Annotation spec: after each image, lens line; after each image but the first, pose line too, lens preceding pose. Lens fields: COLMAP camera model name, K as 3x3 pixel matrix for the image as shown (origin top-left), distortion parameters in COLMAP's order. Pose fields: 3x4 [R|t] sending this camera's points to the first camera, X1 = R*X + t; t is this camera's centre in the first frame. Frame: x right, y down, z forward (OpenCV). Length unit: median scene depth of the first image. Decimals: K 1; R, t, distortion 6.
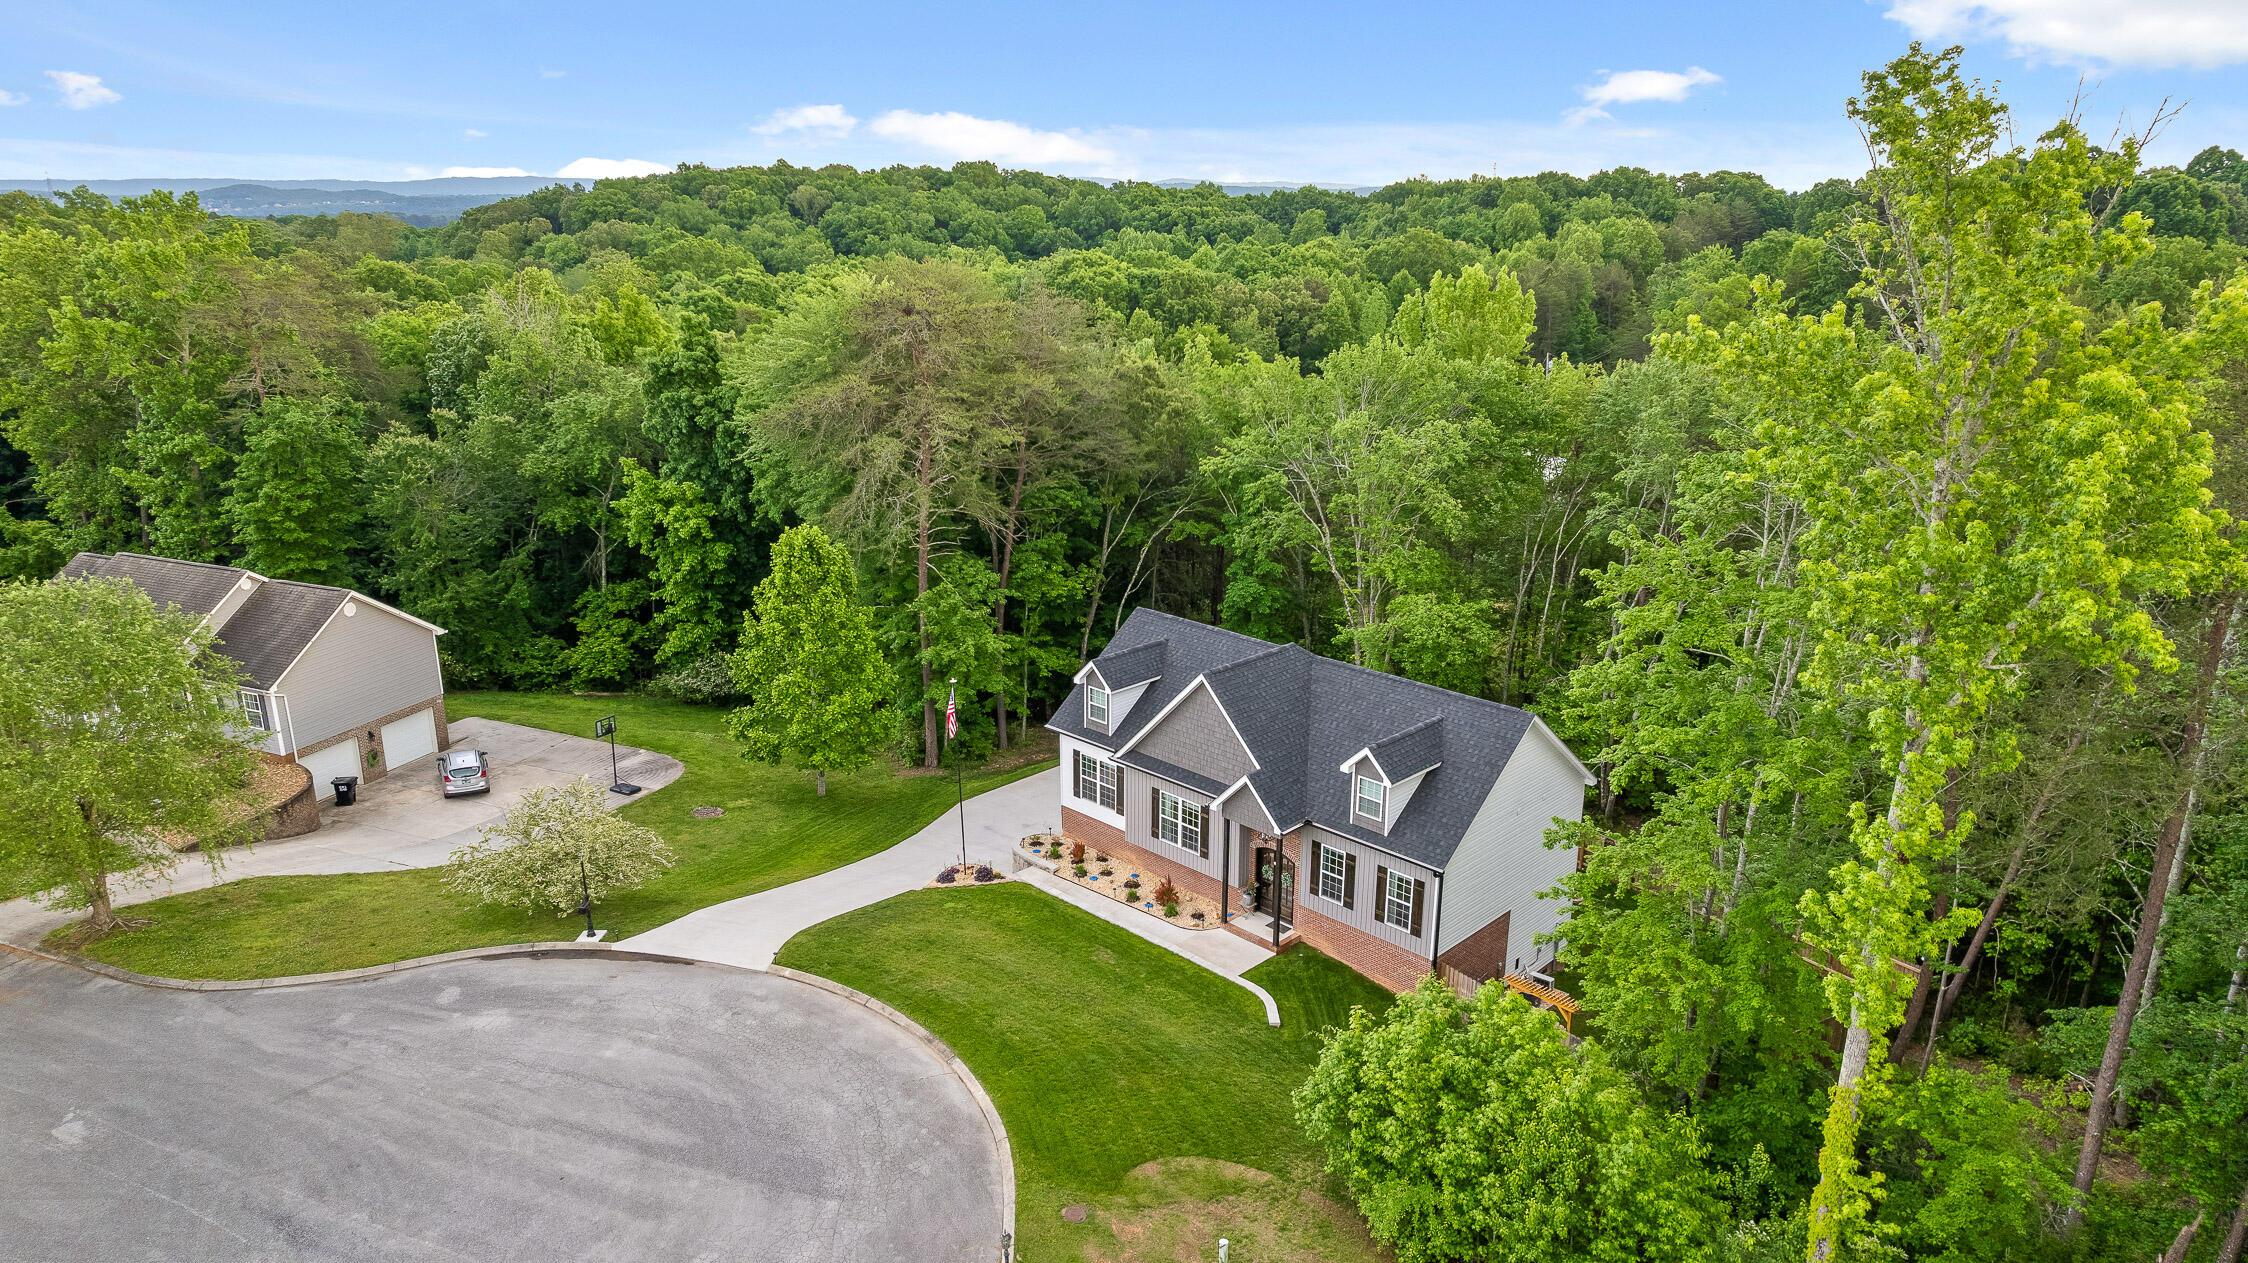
lens RADIAL K [[1441.1, 0, 1132.6], [0, 1441.1, 623.2], [0, 0, 1]] dist [-0.076927, 0.066961]
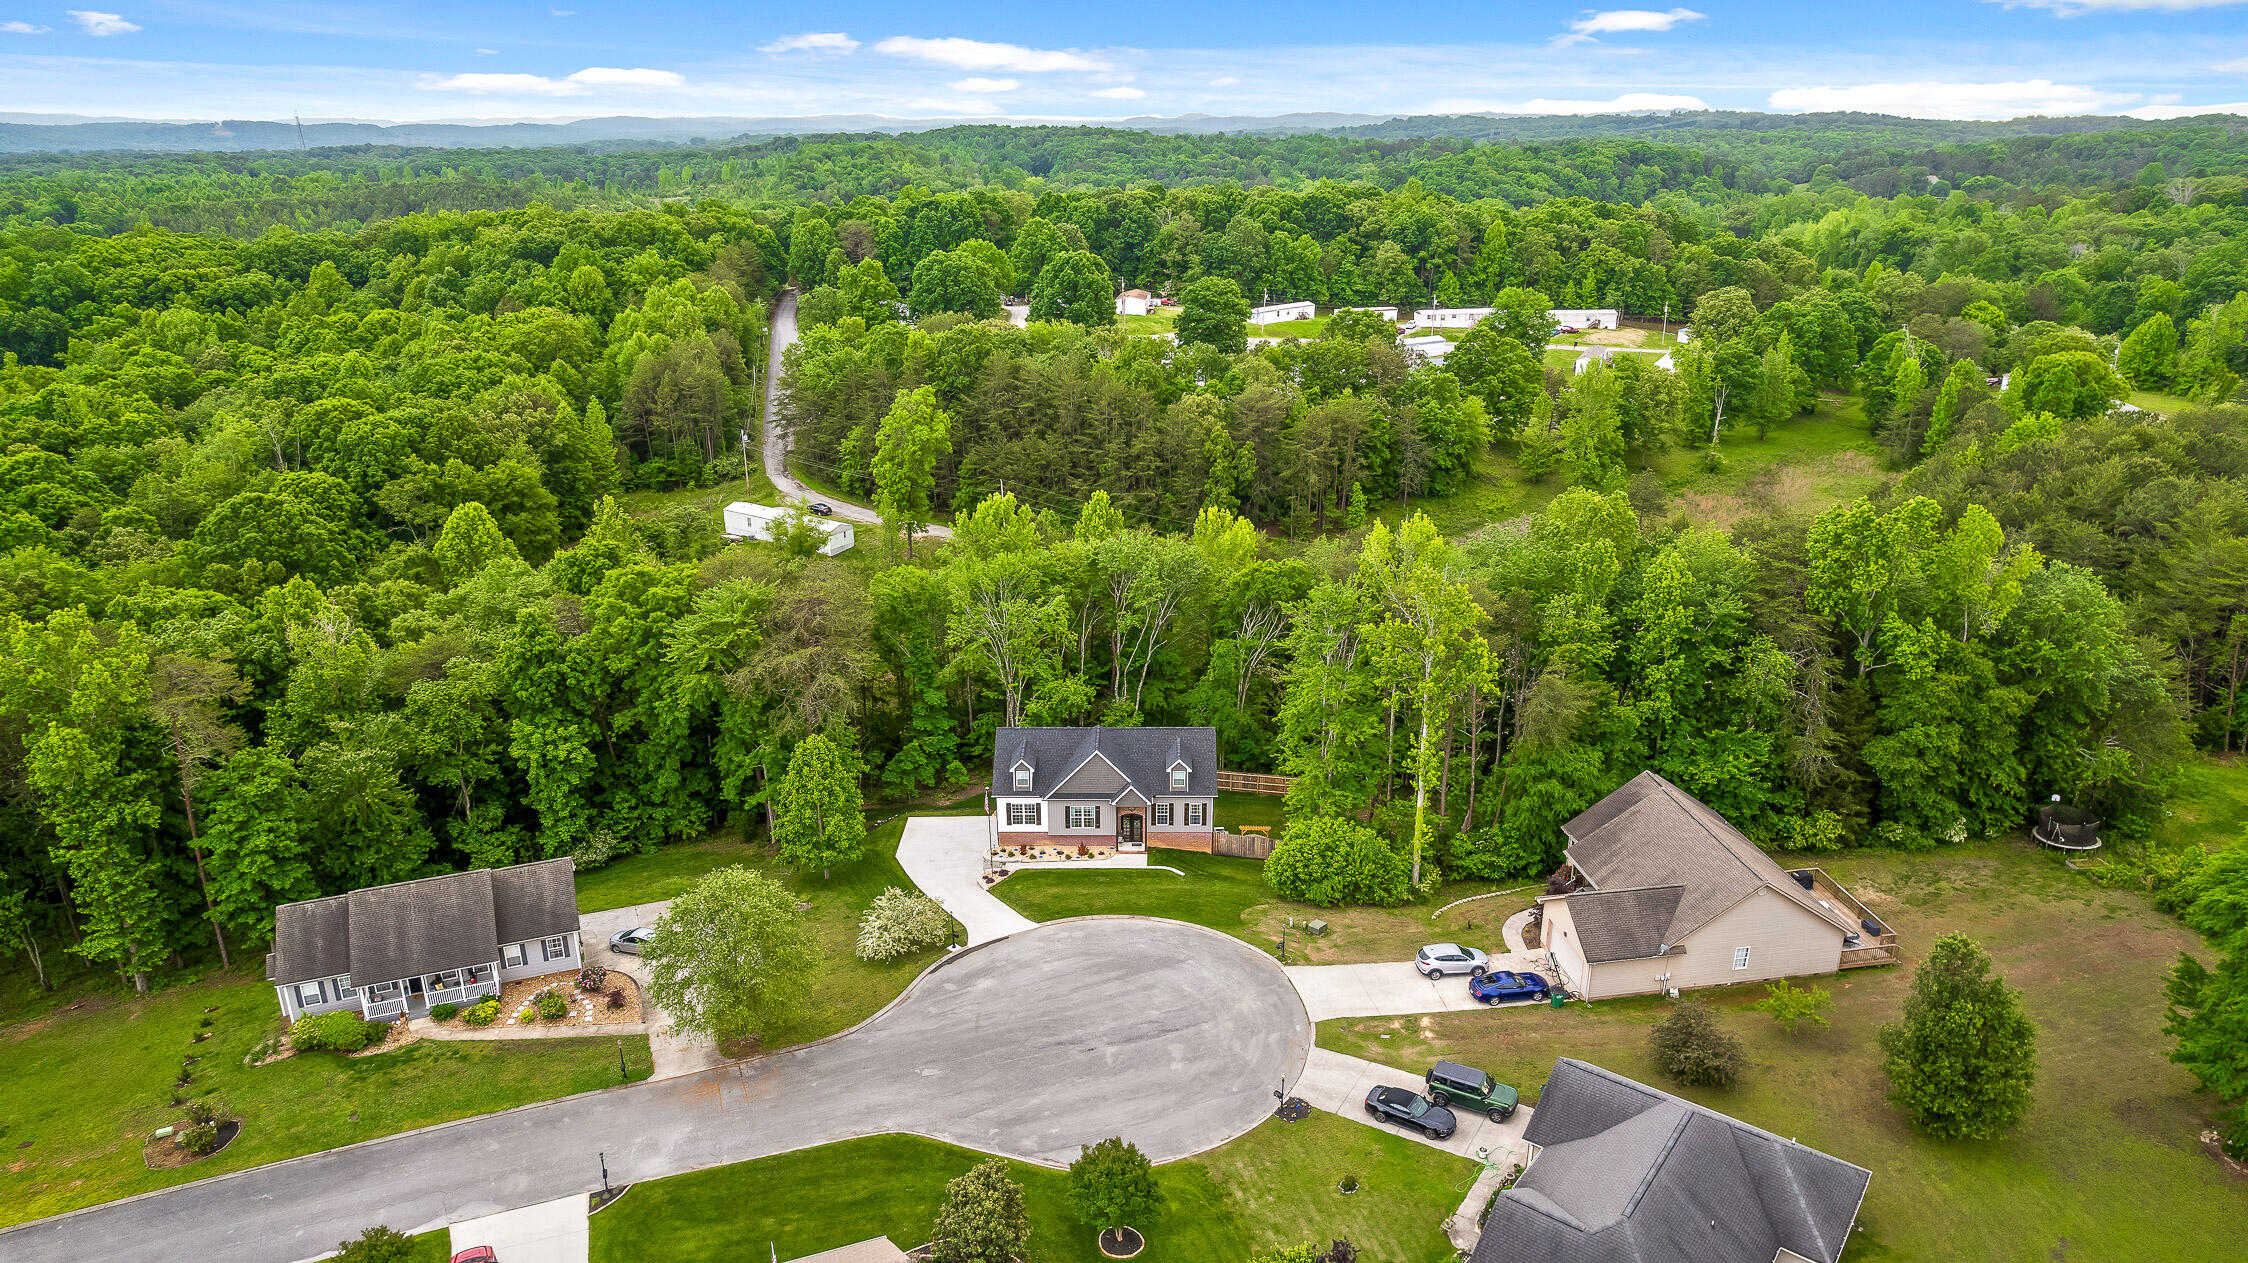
lens RADIAL K [[1441.1, 0, 1132.6], [0, 1441.1, 623.2], [0, 0, 1]] dist [-0.076927, 0.066961]
pose [[0.719115, -0.235723, 0.653689, -1.054525], [0.203532, 0.970900, 0.126208, -0.340159], [-0.664416, 0.042289, 0.746165, -0.591938]]
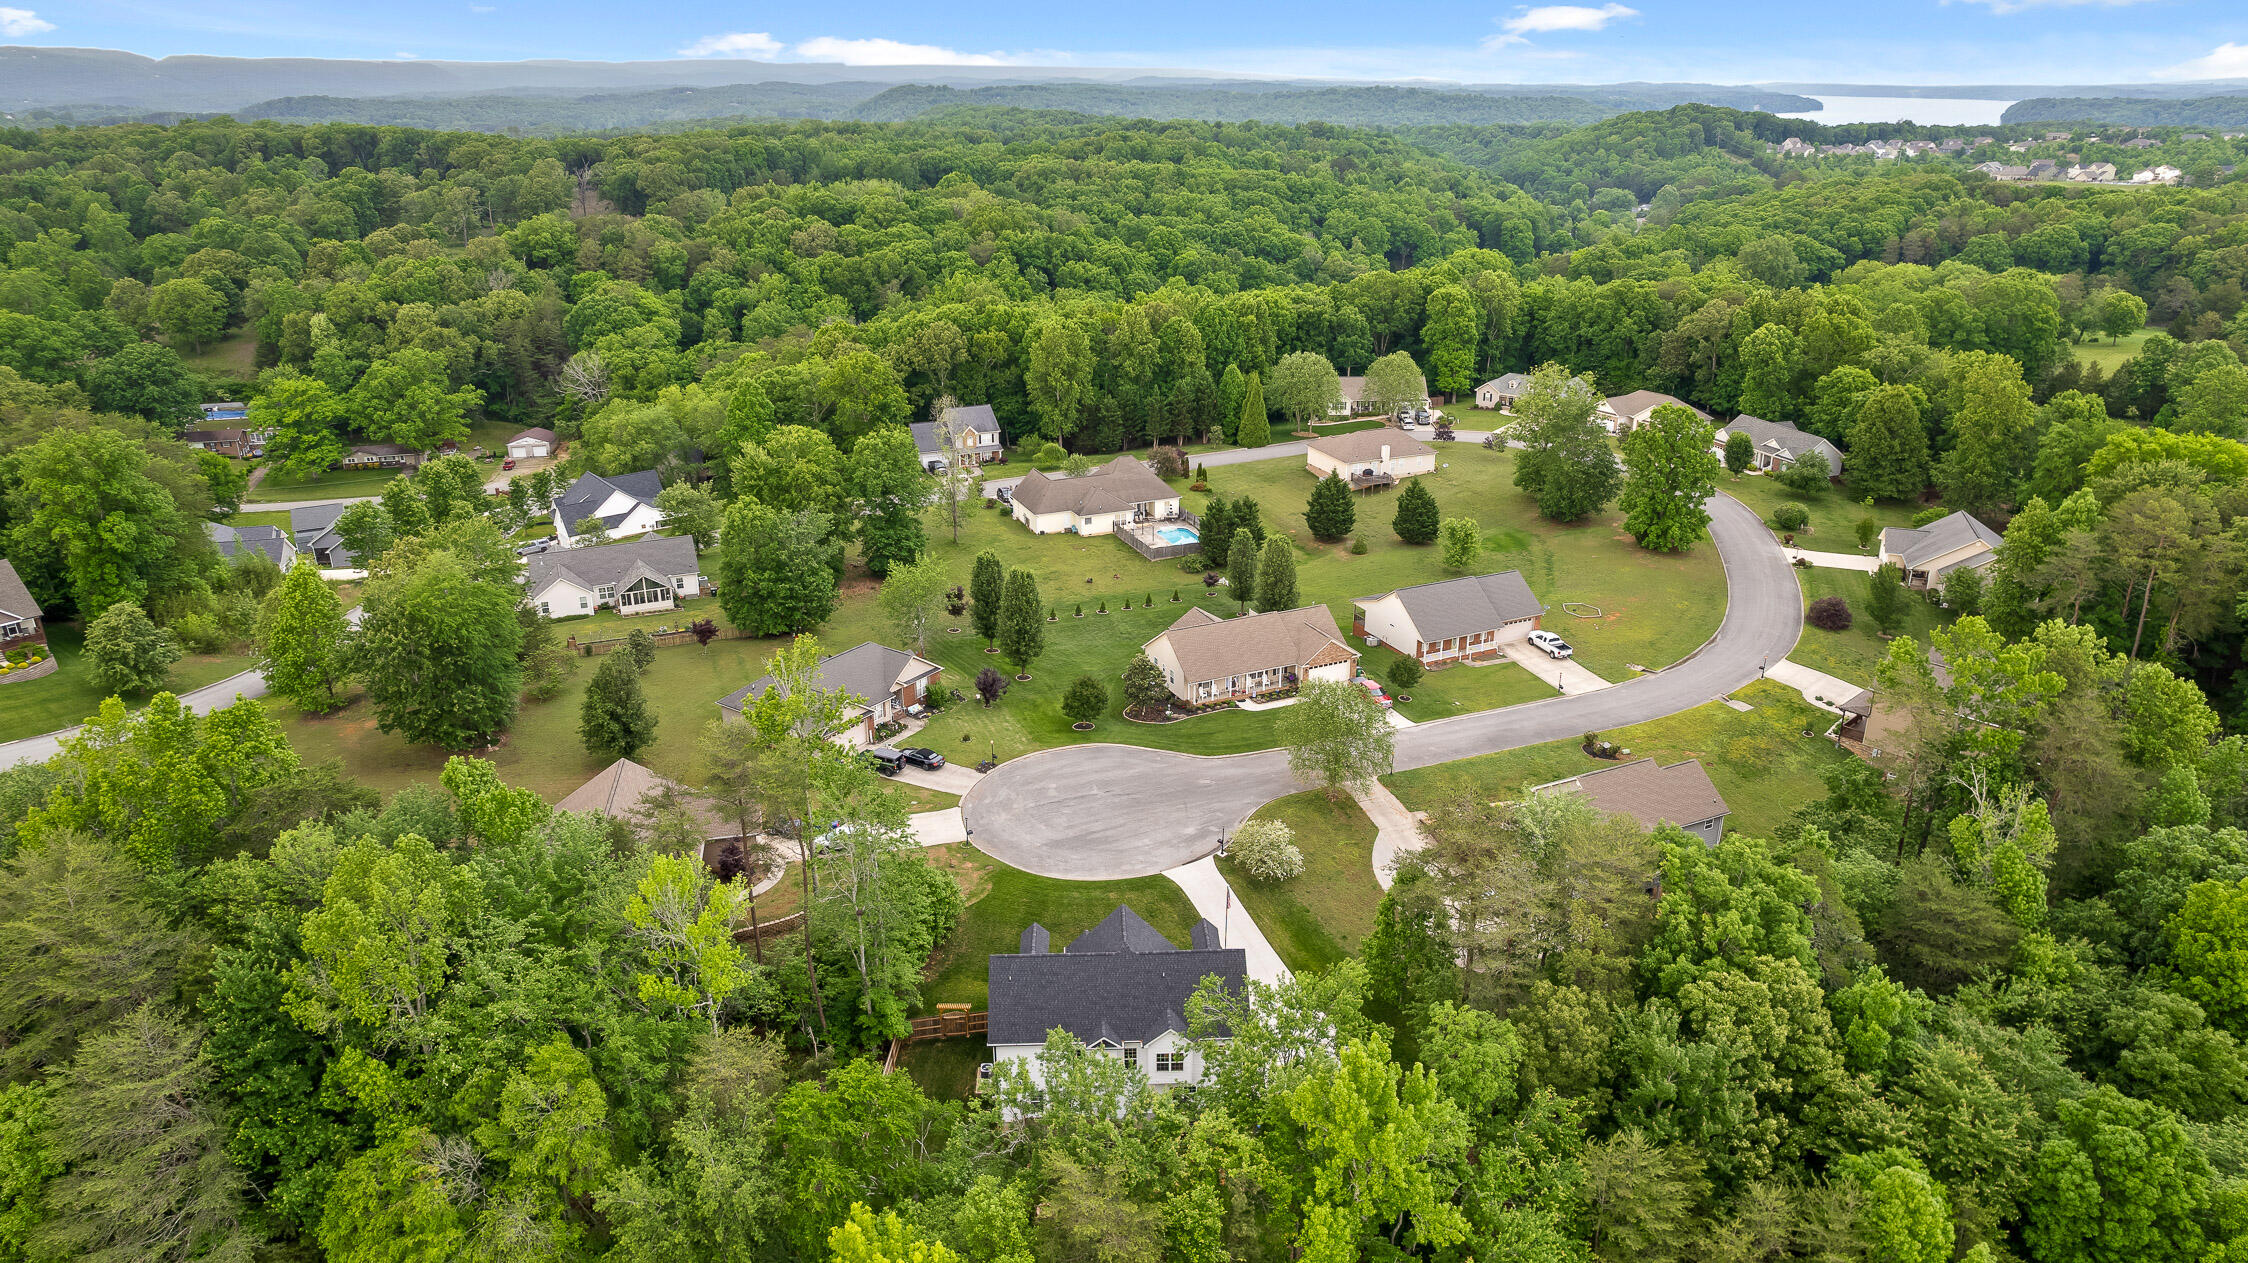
lens RADIAL K [[1441.1, 0, 1132.6], [0, 1441.1, 623.2], [0, 0, 1]] dist [-0.076927, 0.066961]
pose [[-0.682674, 0.263594, -0.681523, 1.080493], [-0.205884, 0.825500, 0.525511, -1.120407], [0.701119, 0.499068, -0.509277, 1.463177]]
